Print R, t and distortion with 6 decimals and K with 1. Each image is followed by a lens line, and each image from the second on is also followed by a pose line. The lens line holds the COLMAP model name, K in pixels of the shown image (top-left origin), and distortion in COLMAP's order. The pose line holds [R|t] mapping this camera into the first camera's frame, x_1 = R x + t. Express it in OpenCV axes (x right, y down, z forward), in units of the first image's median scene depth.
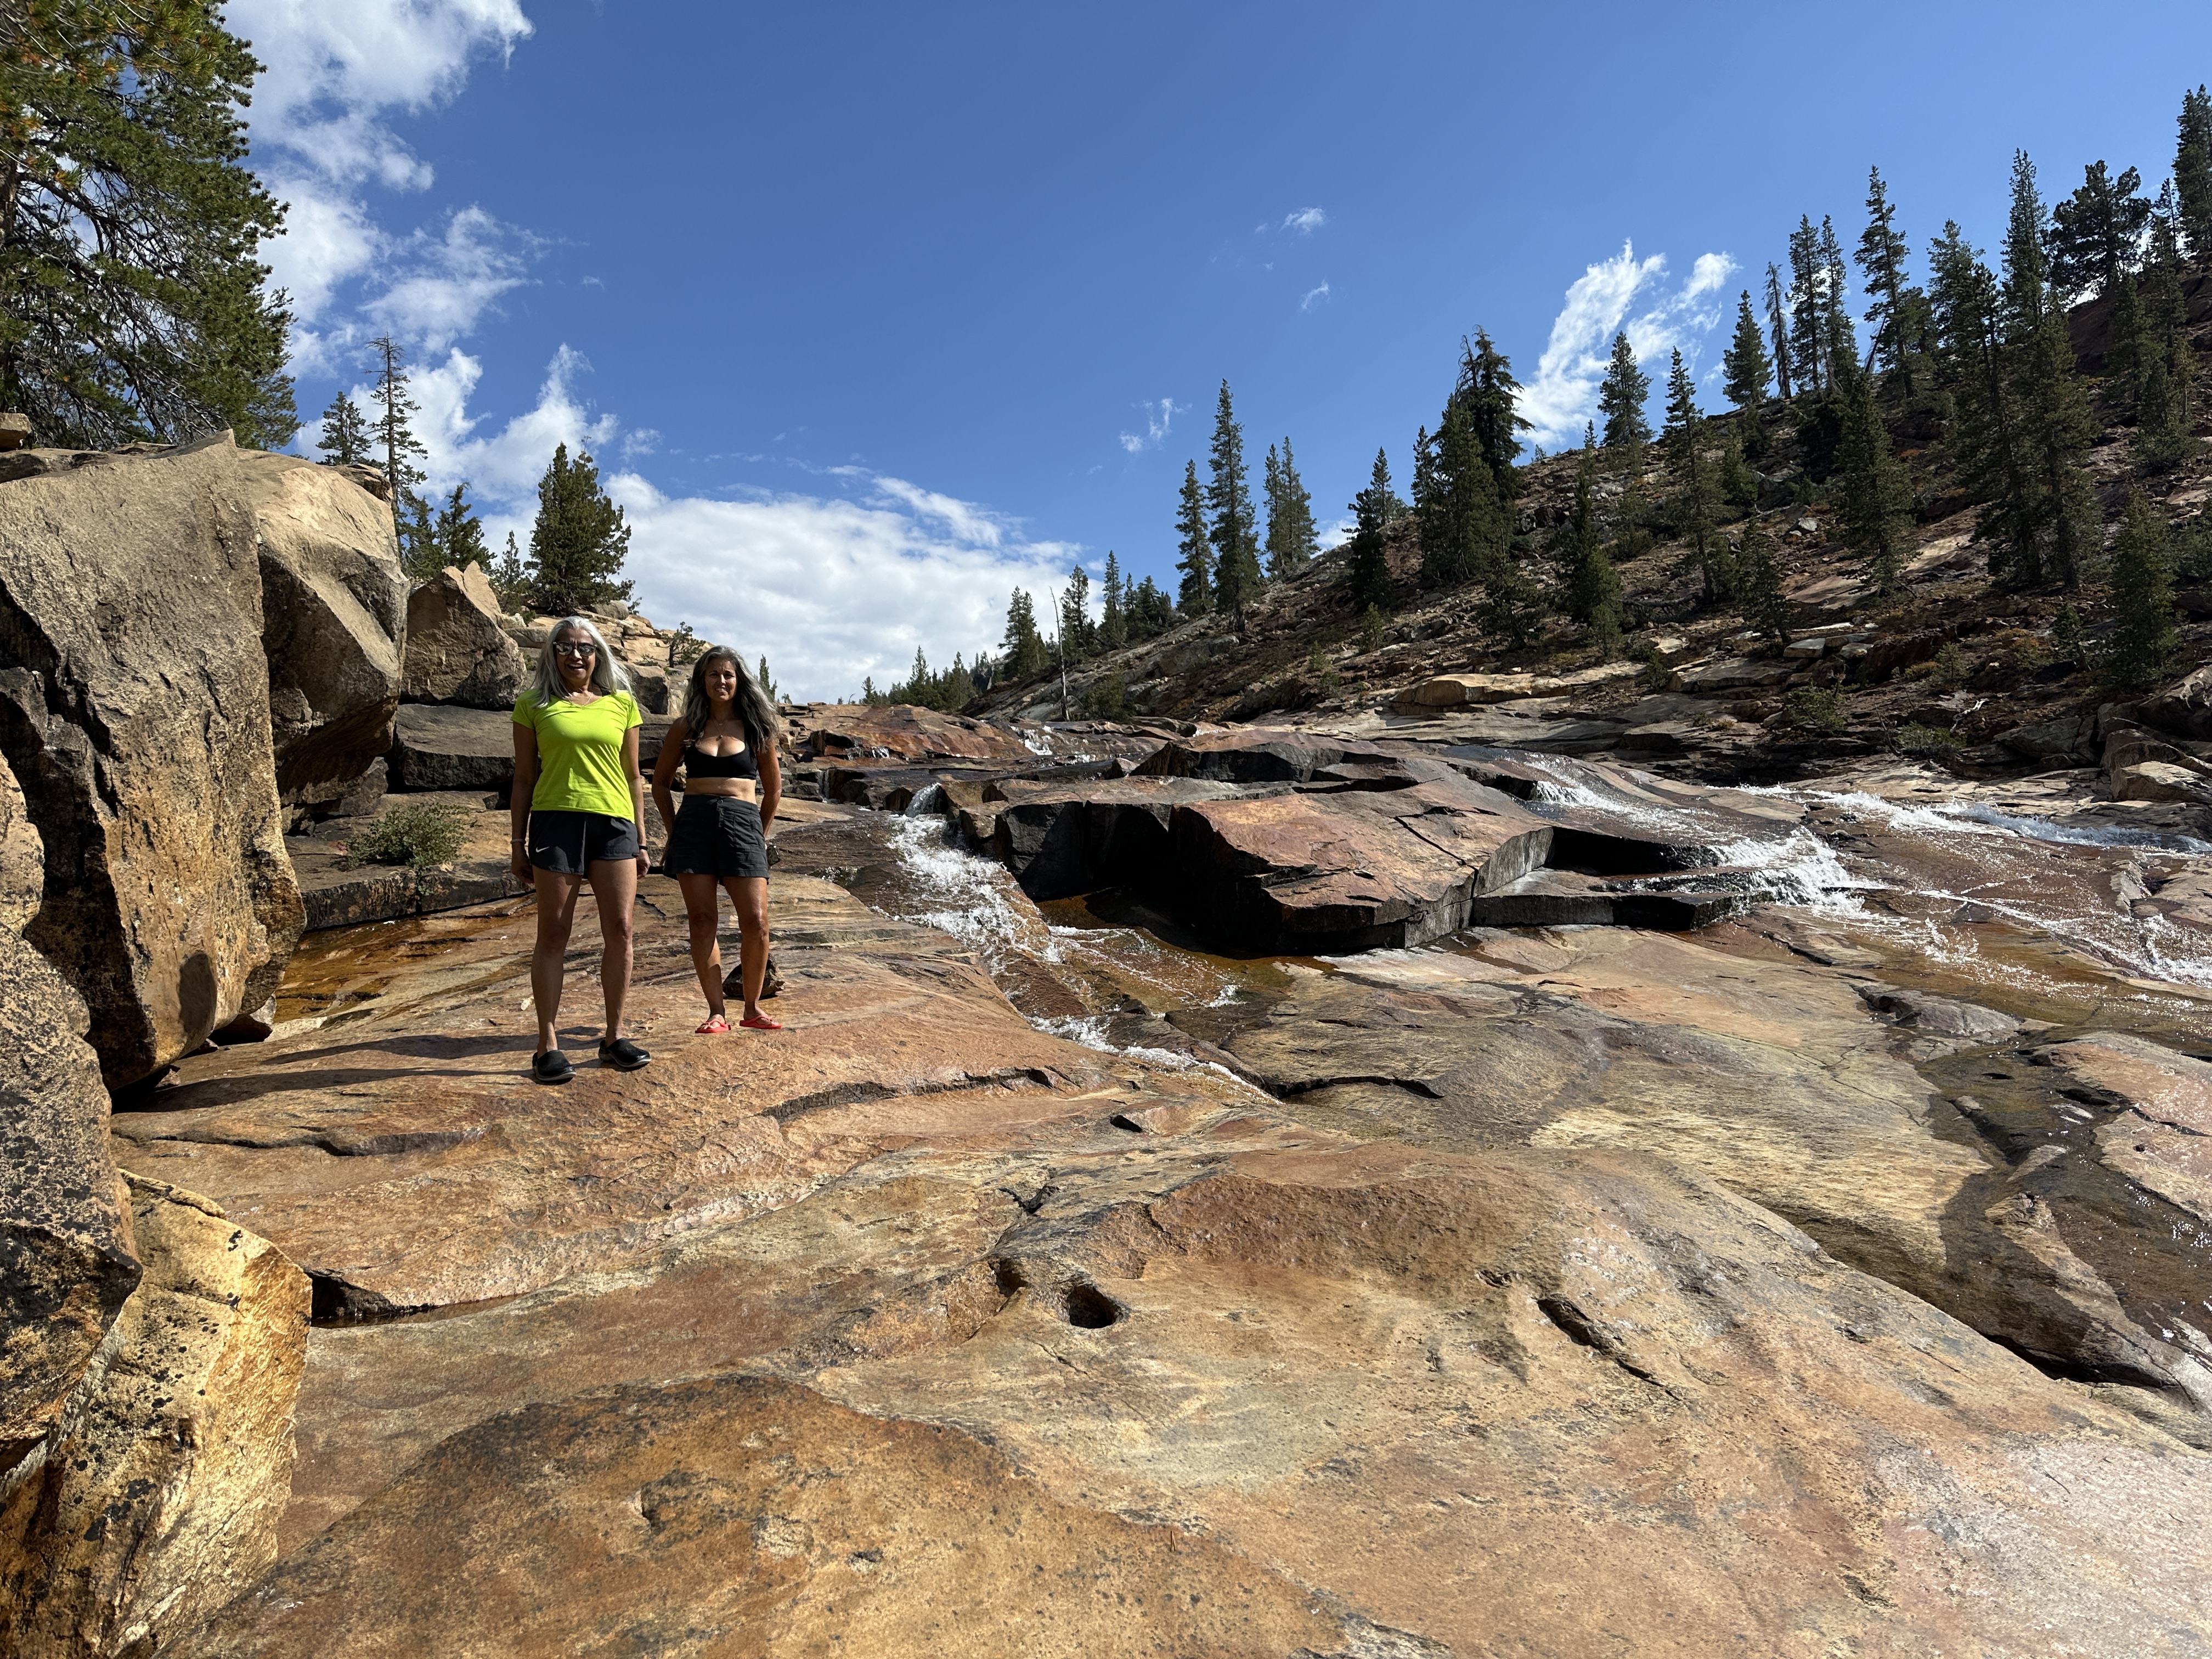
lens RADIAL K [[1545.8, 0, 1106.0], [0, 1545.8, 829.5], [0, 0, 1]] dist [-0.008375, -0.006285]
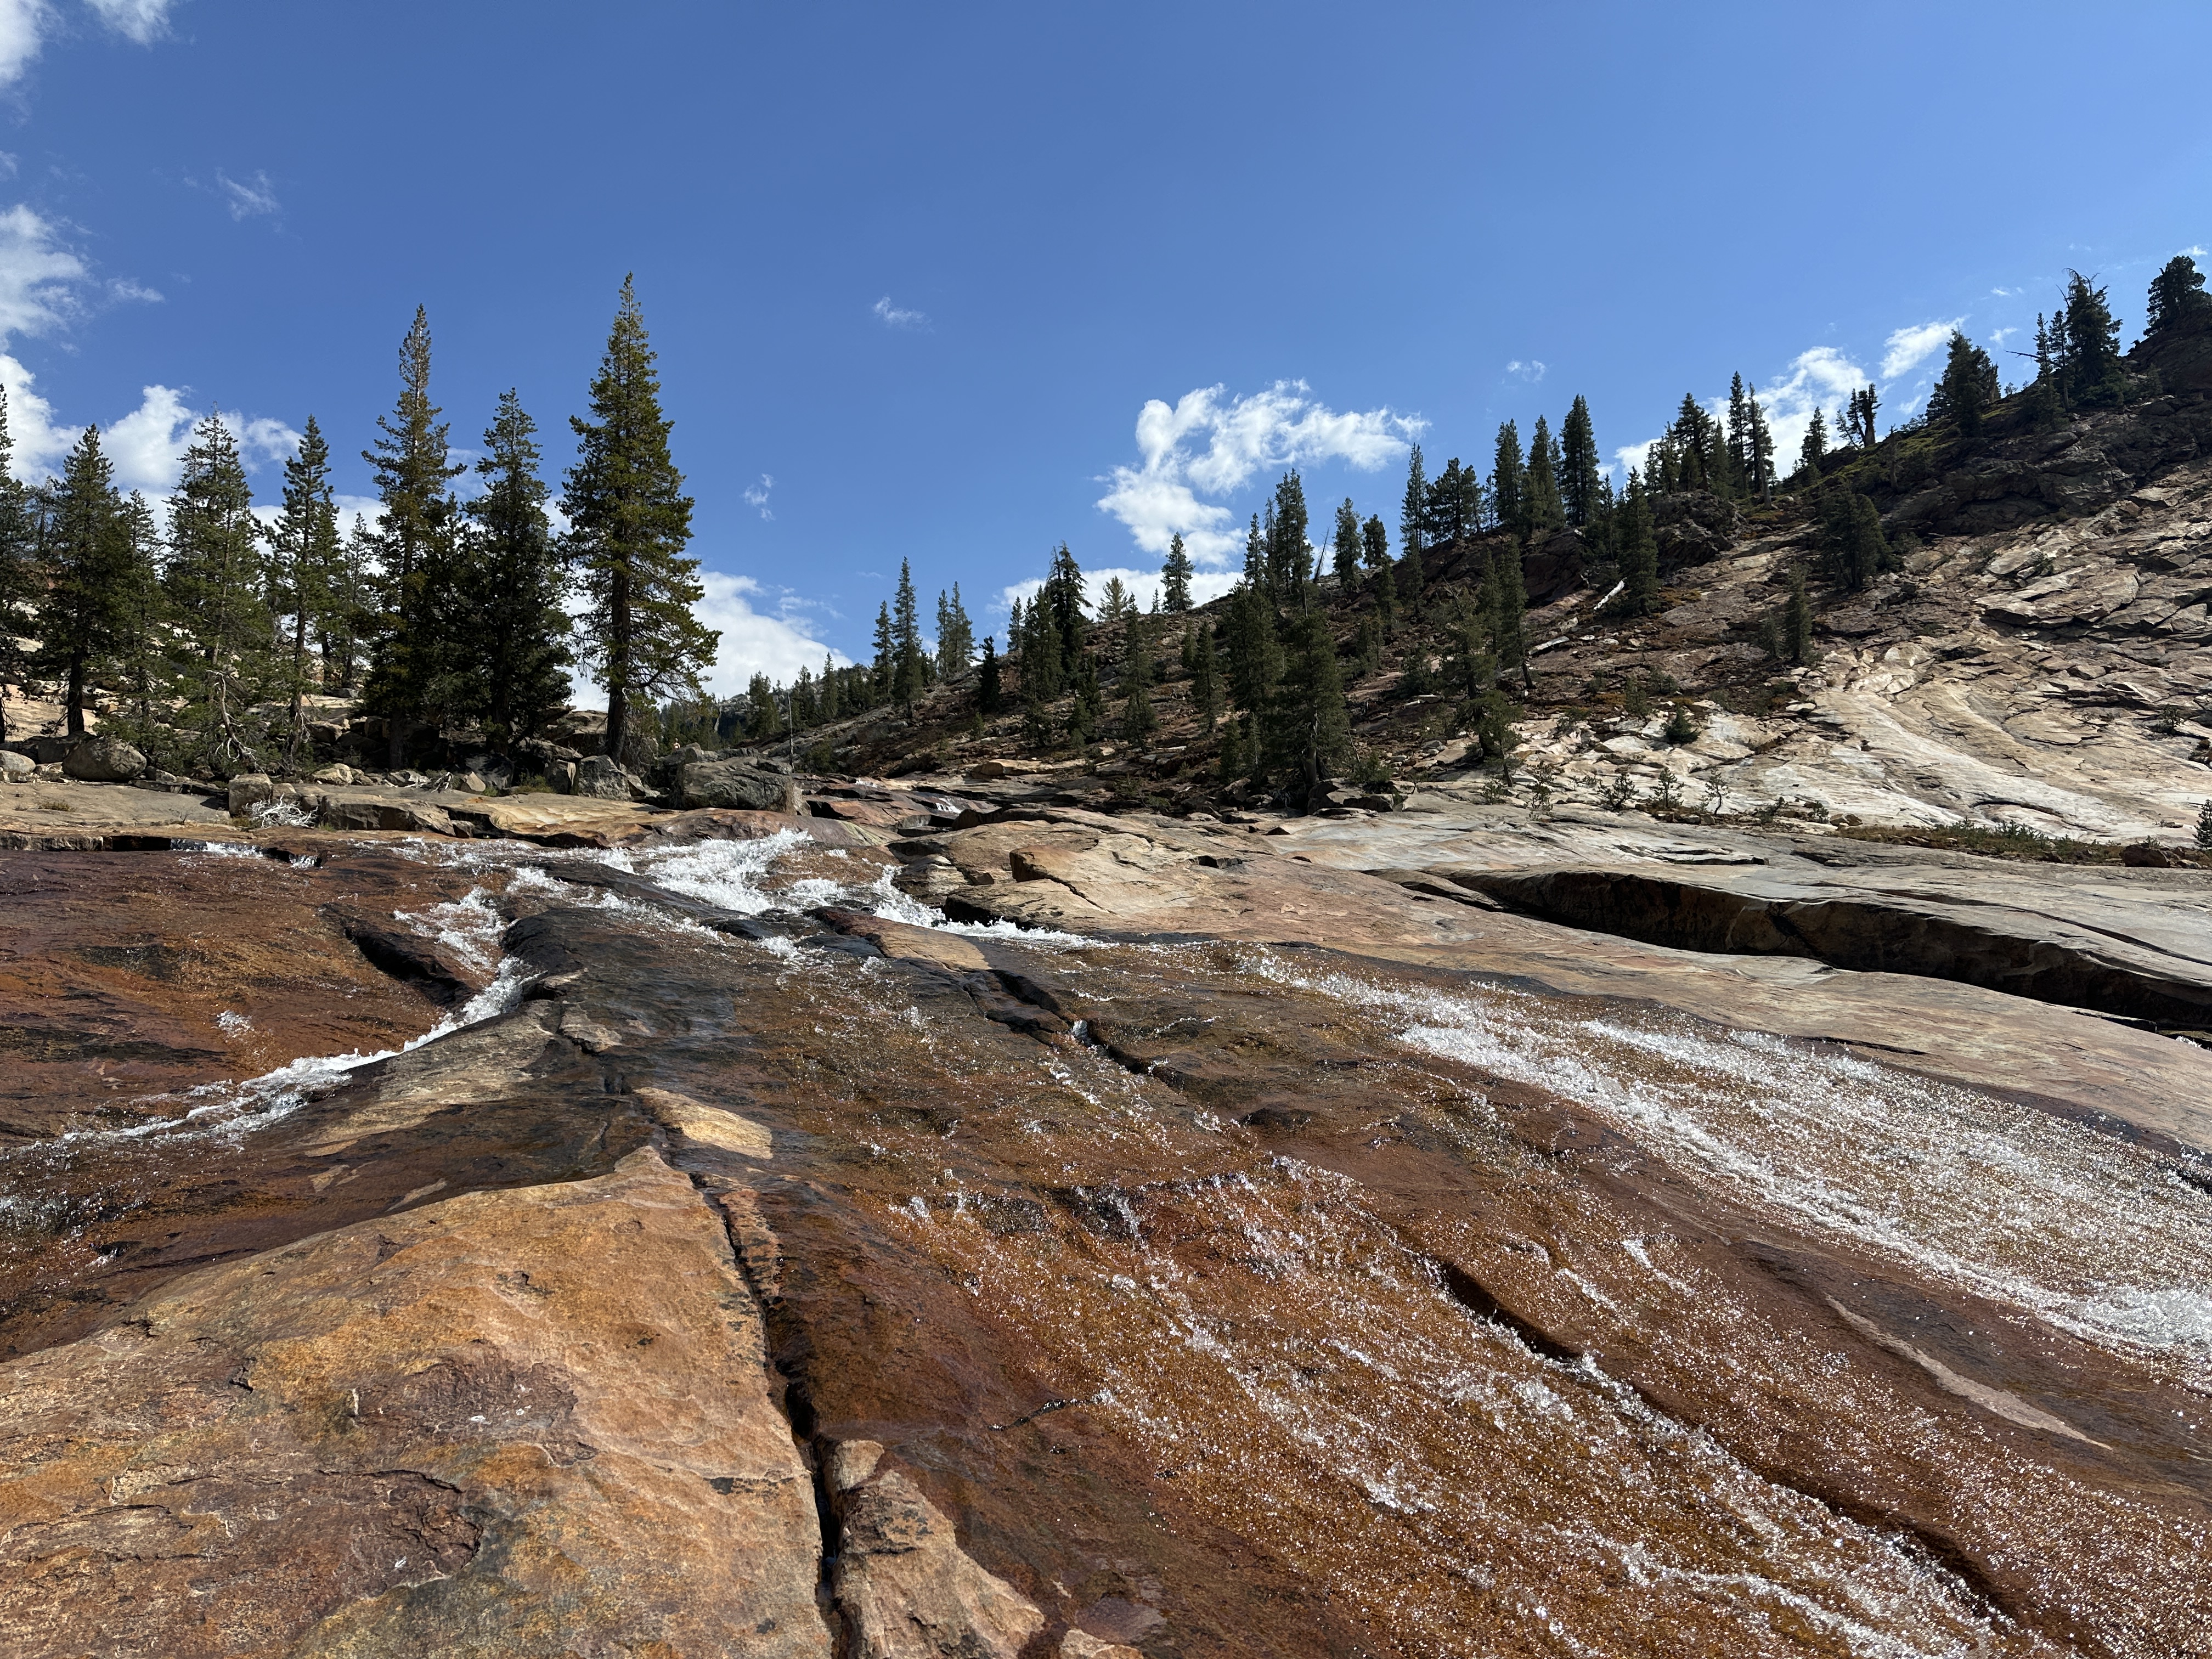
lens RADIAL K [[1550.5, 0, 1106.0], [0, 1550.5, 829.5], [0, 0, 1]] dist [0.005863, -0.004045]
pose [[0.982938, 0.048849, 0.177330, 0.010628], [-0.043057, 0.998410, -0.036368, 0.031588], [-0.178824, 0.028112, 0.983479, -0.566721]]
